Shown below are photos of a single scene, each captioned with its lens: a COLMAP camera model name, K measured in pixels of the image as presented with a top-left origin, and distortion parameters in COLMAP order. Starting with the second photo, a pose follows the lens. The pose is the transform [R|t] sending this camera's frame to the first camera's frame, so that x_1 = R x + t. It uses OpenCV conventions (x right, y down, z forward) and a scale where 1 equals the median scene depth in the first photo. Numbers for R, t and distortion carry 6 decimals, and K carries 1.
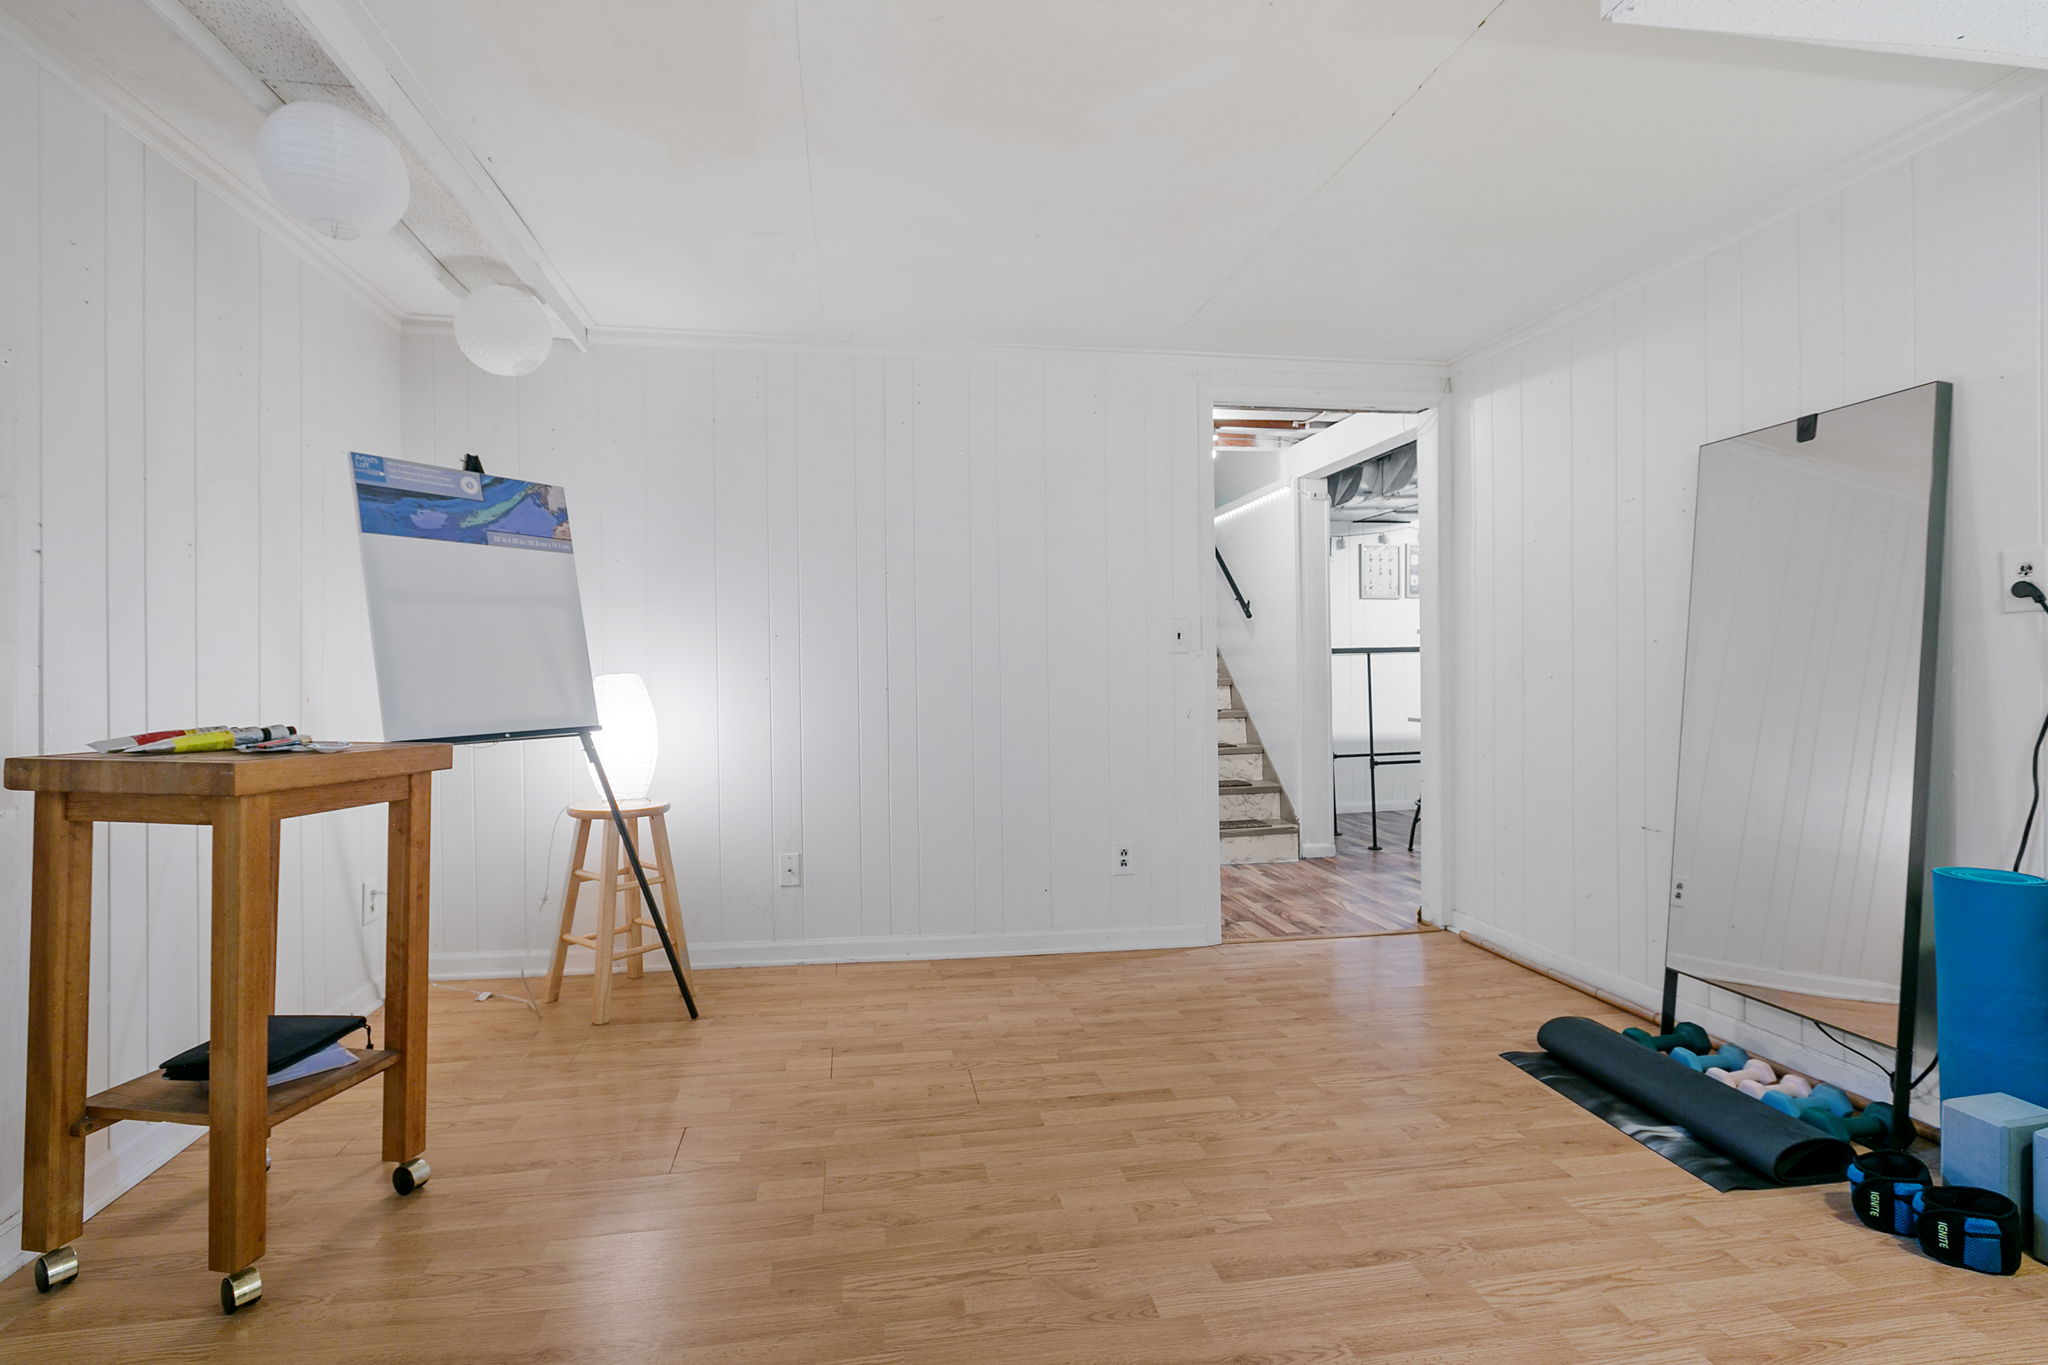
lens RADIAL K [[943.6, 0, 1009.3], [0, 943.6, 670.2], [0, 0, 1]] dist [0.014181, -0.000382]
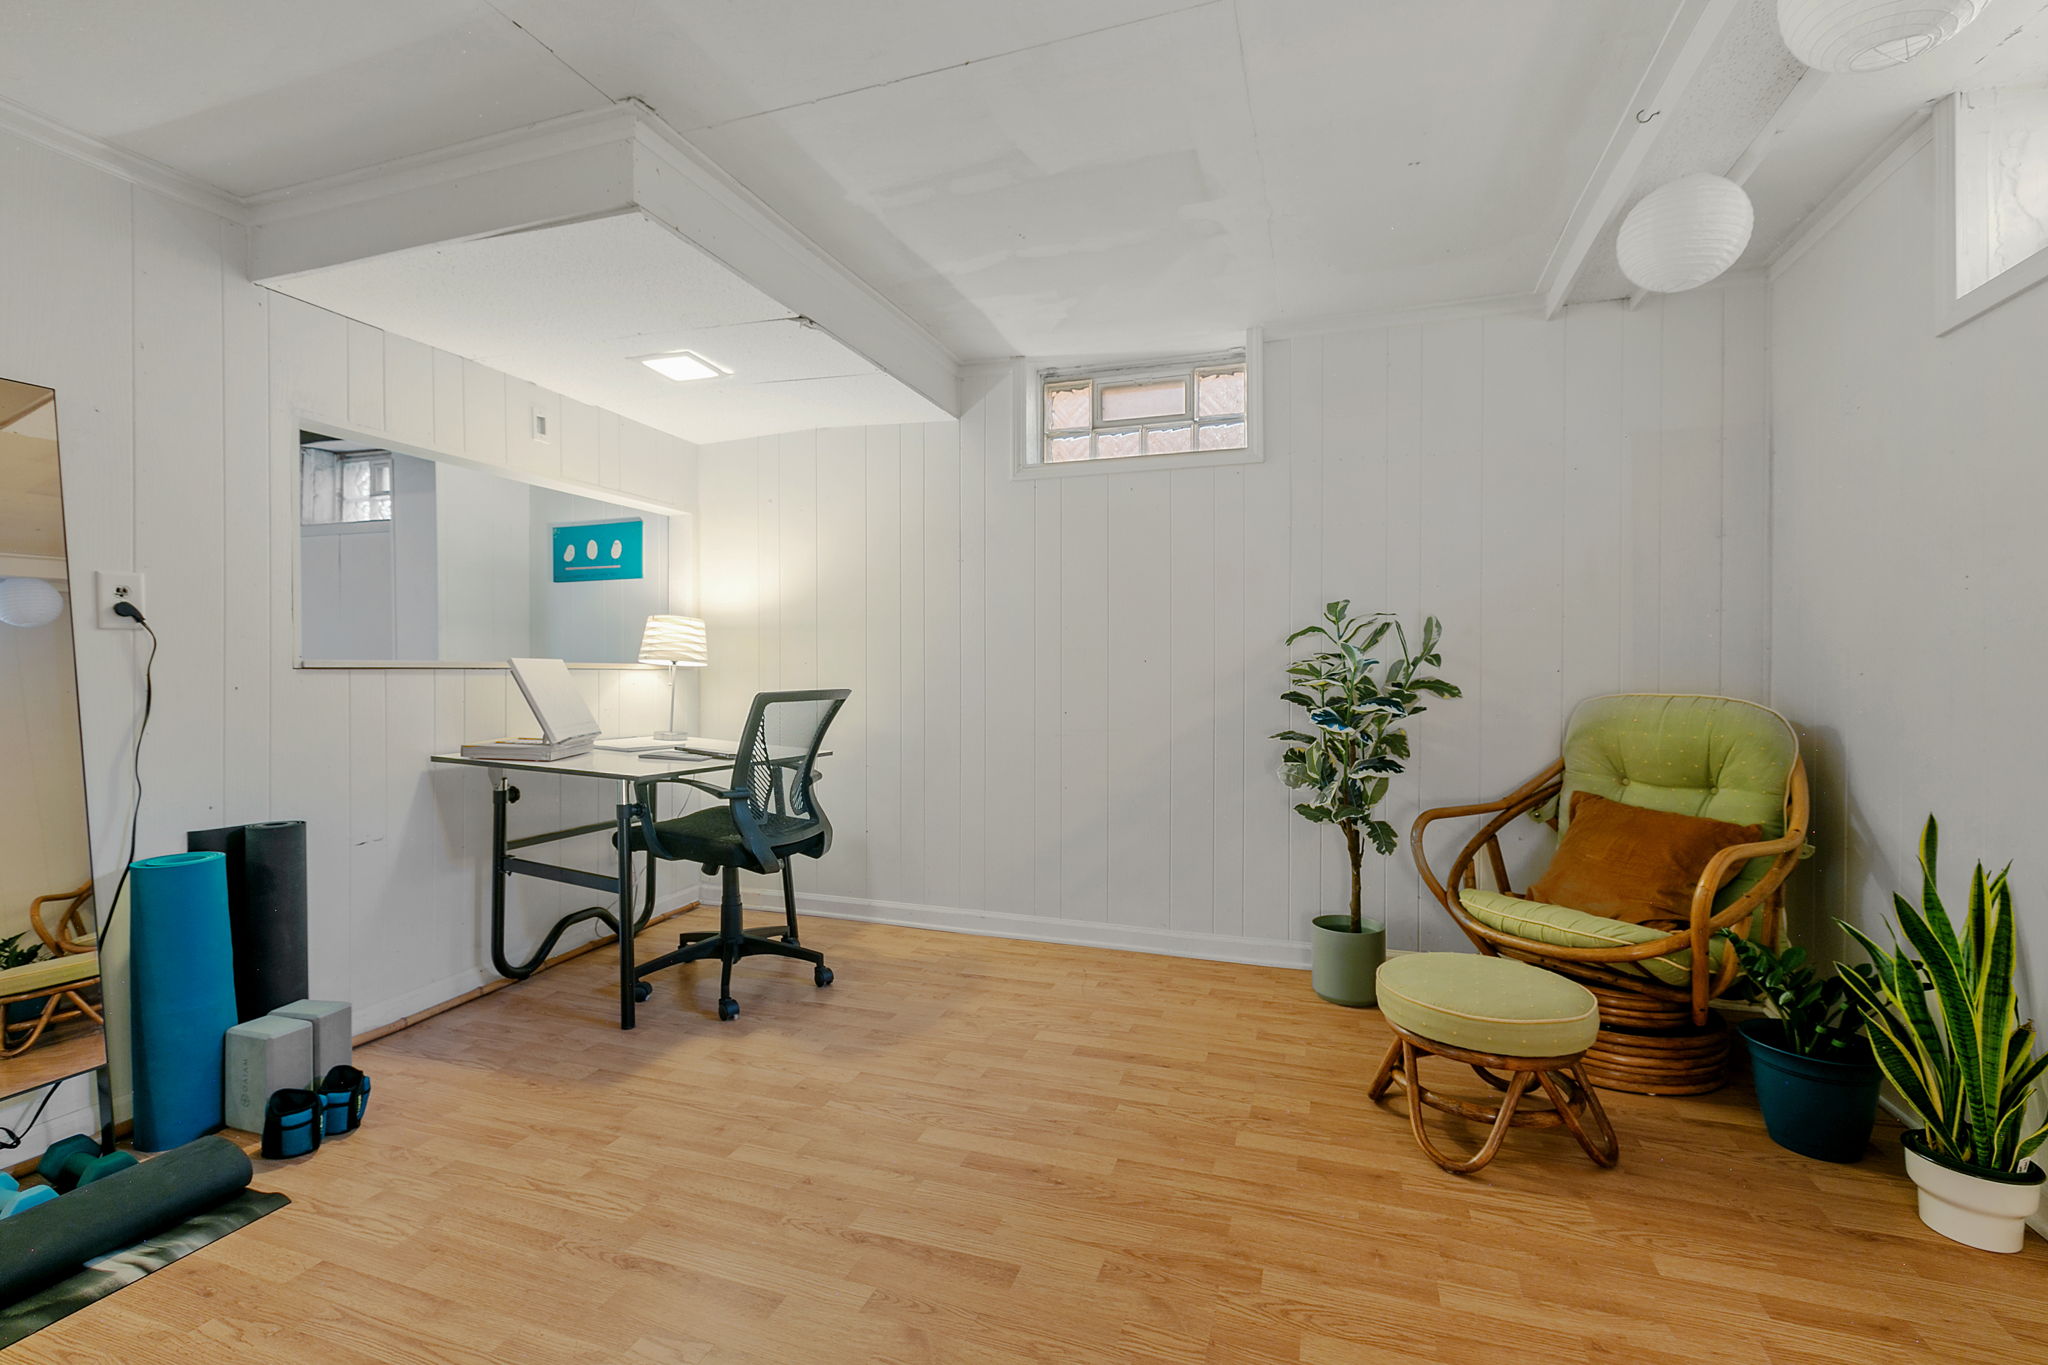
lens RADIAL K [[912.9, 0, 1011.6], [0, 912.9, 676.4], [0, 0, 1]] dist [0.001407, 0.000800]
pose [[-0.875915, 0.010426, 0.482353, -0.372352], [0.012422, 0.999922, 0.000945, 0.006506], [-0.482305, 0.006819, -0.875977, 1.448491]]
